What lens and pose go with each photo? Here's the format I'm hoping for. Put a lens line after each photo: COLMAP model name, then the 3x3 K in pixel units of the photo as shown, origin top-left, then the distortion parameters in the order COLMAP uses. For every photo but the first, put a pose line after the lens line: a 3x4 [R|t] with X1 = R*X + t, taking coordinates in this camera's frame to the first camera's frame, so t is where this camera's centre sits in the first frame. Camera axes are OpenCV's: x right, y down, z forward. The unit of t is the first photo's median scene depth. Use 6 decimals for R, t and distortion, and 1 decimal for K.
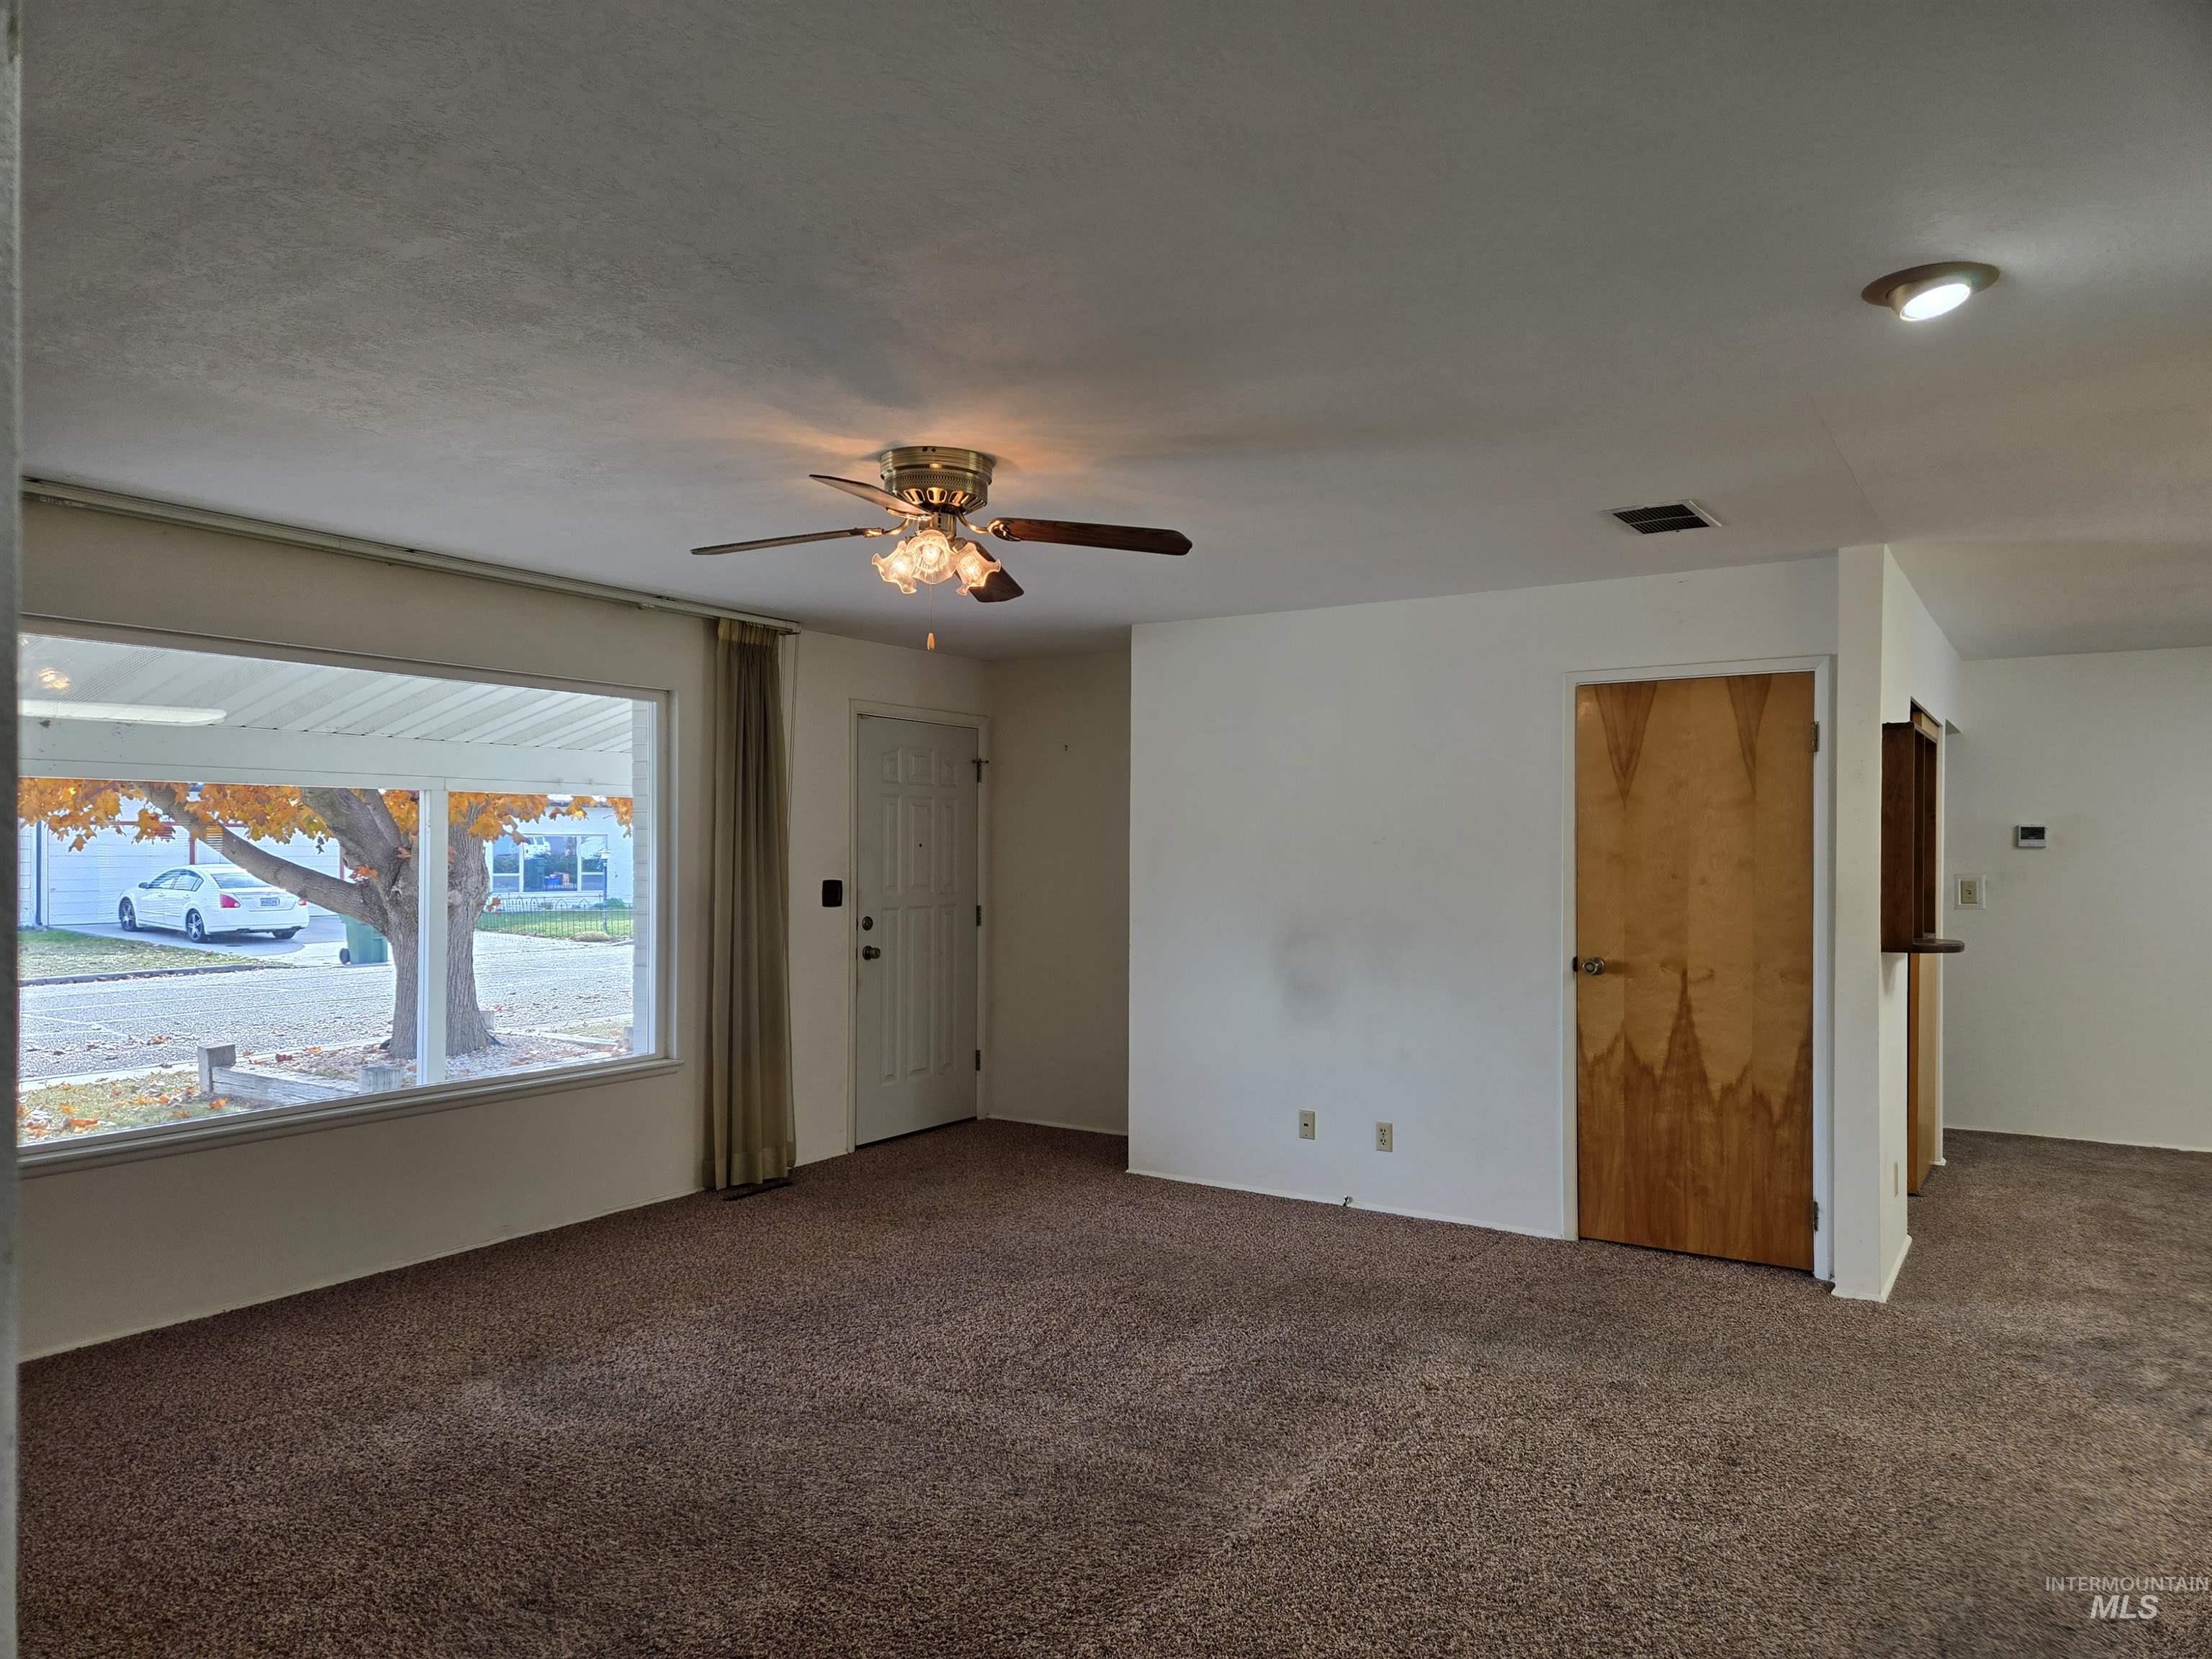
lens RADIAL K [[1473.8, 0, 1105.4], [0, 1473.8, 836.8], [0, 0, 1]] dist [0.068539, -0.059312]
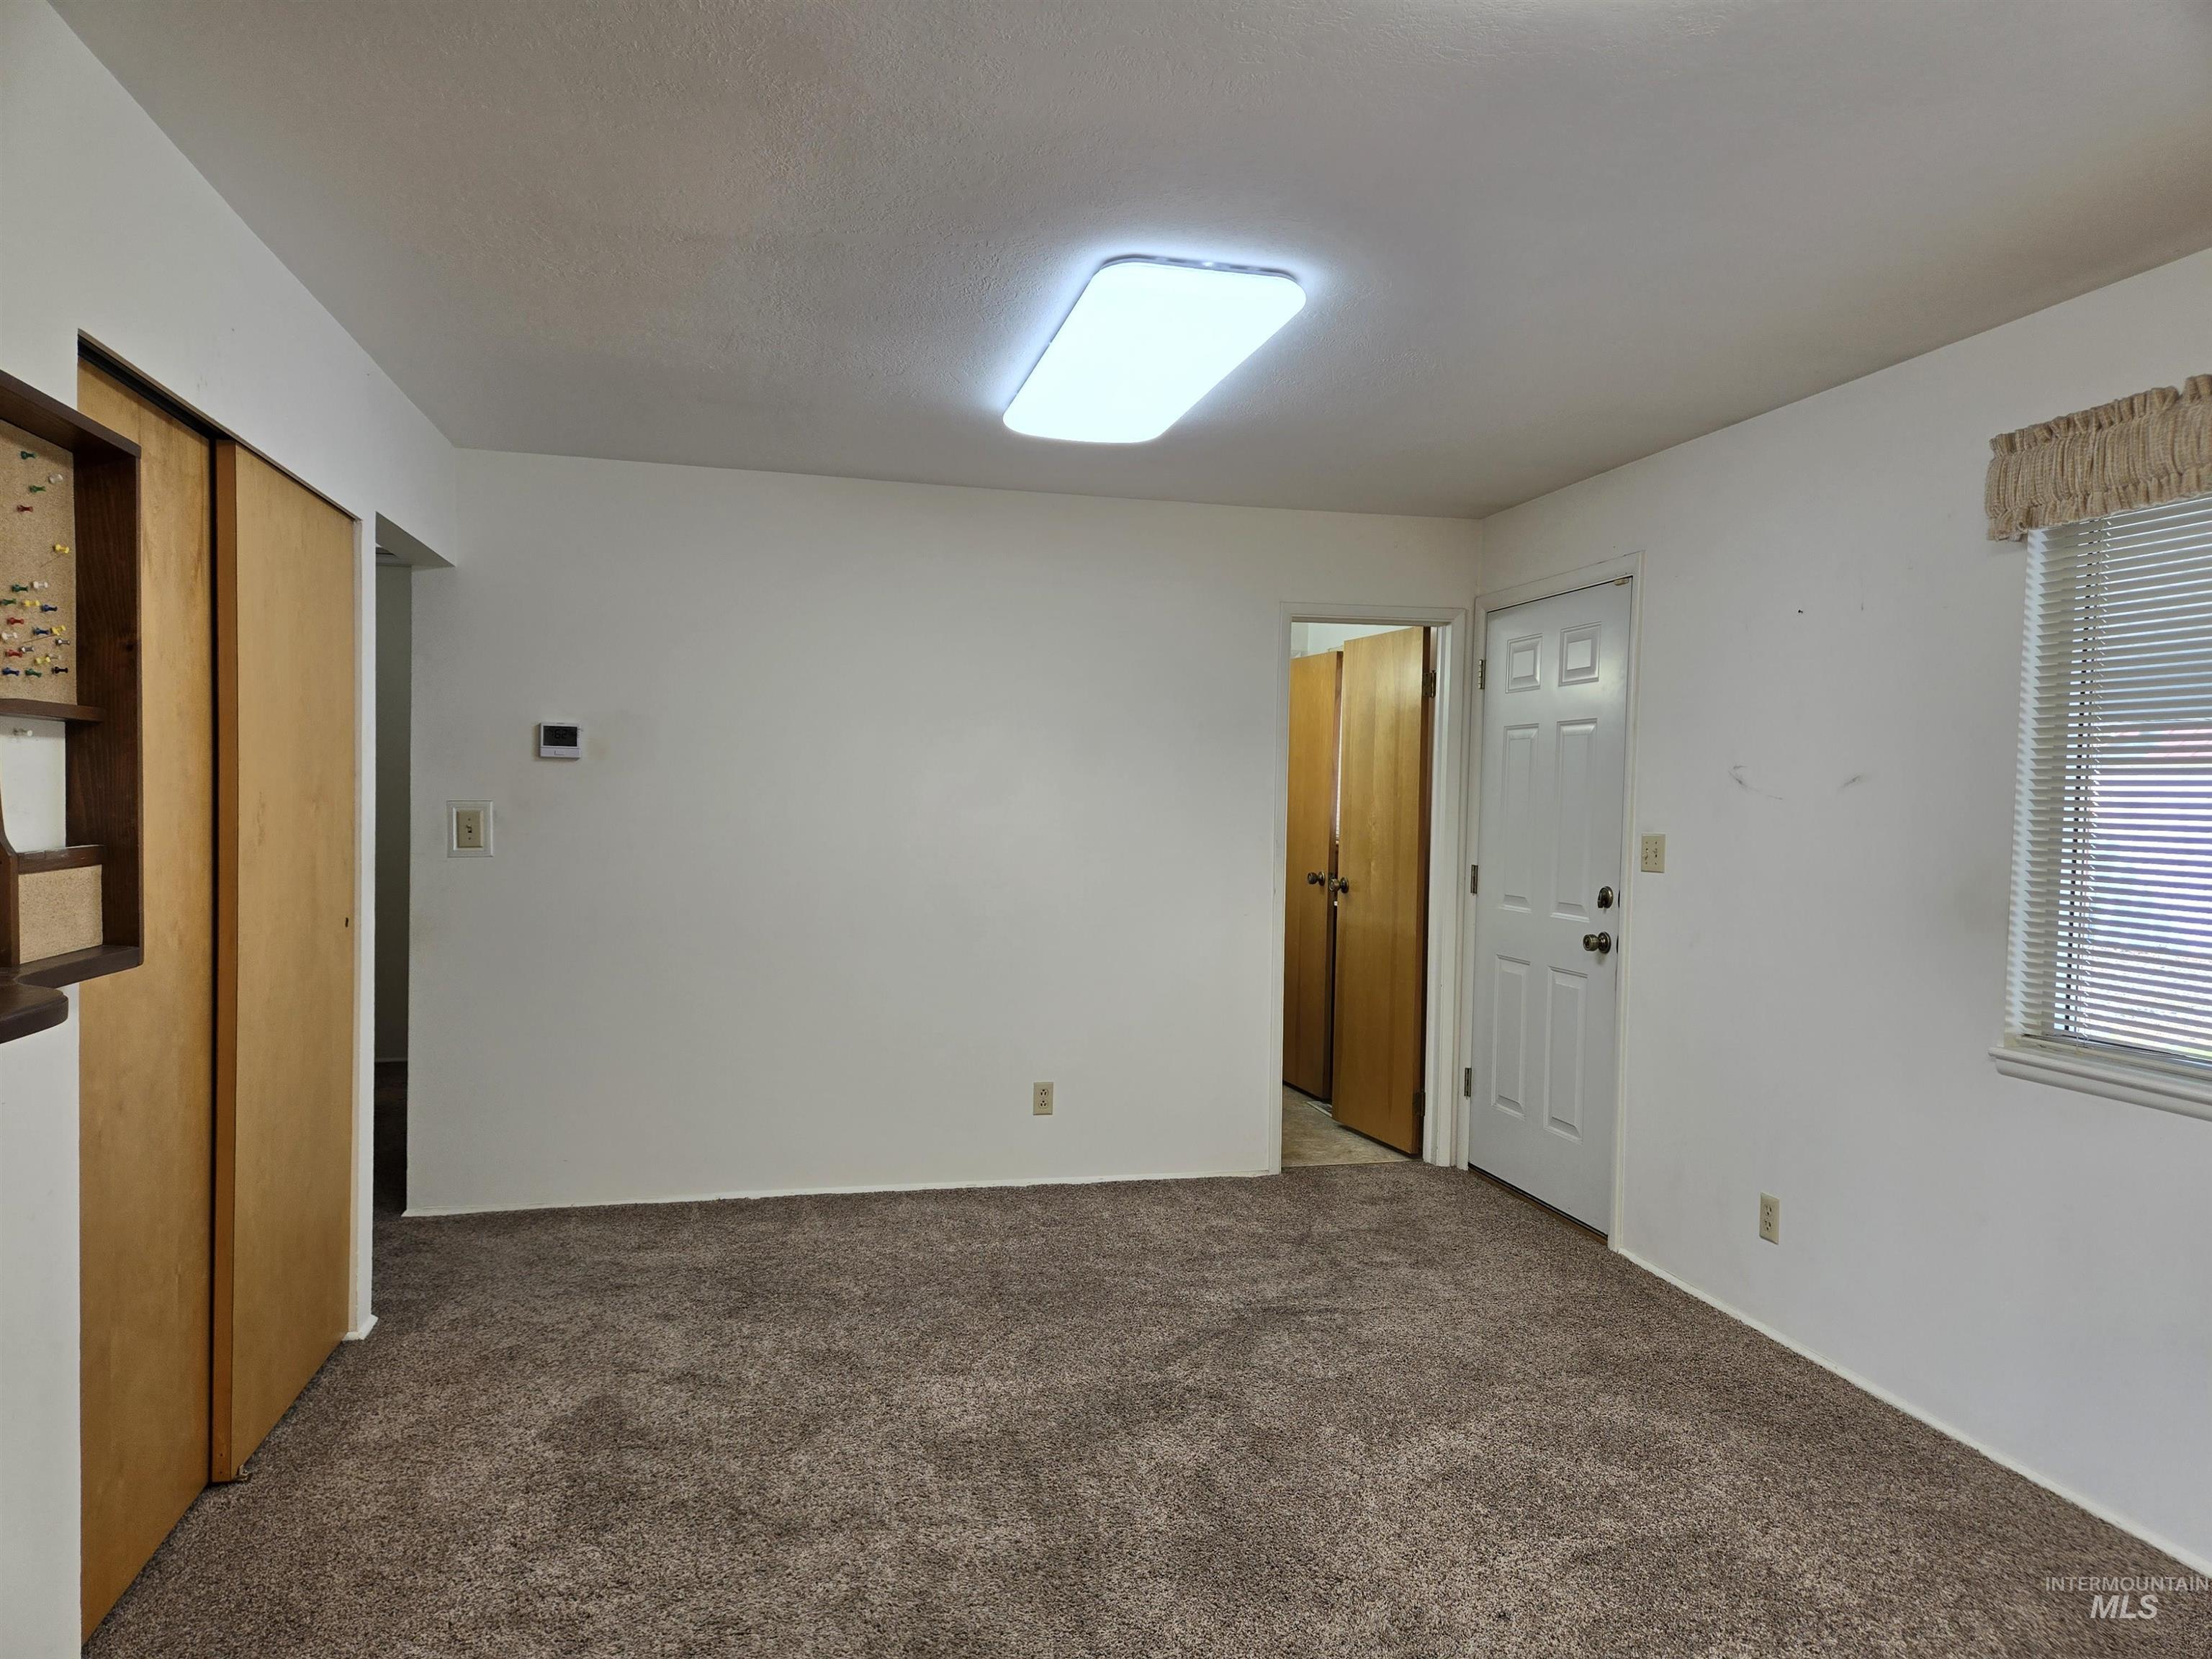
lens RADIAL K [[1473.8, 0, 1106.0], [0, 1473.8, 831.2], [0, 0, 1]] dist [0.068539, -0.059312]
pose [[0.687463, -0.011957, 0.726121, 0.318306], [-0.020247, 0.999160, 0.035622, 0.010767], [-0.725937, -0.039191, 0.686644, 0.396685]]
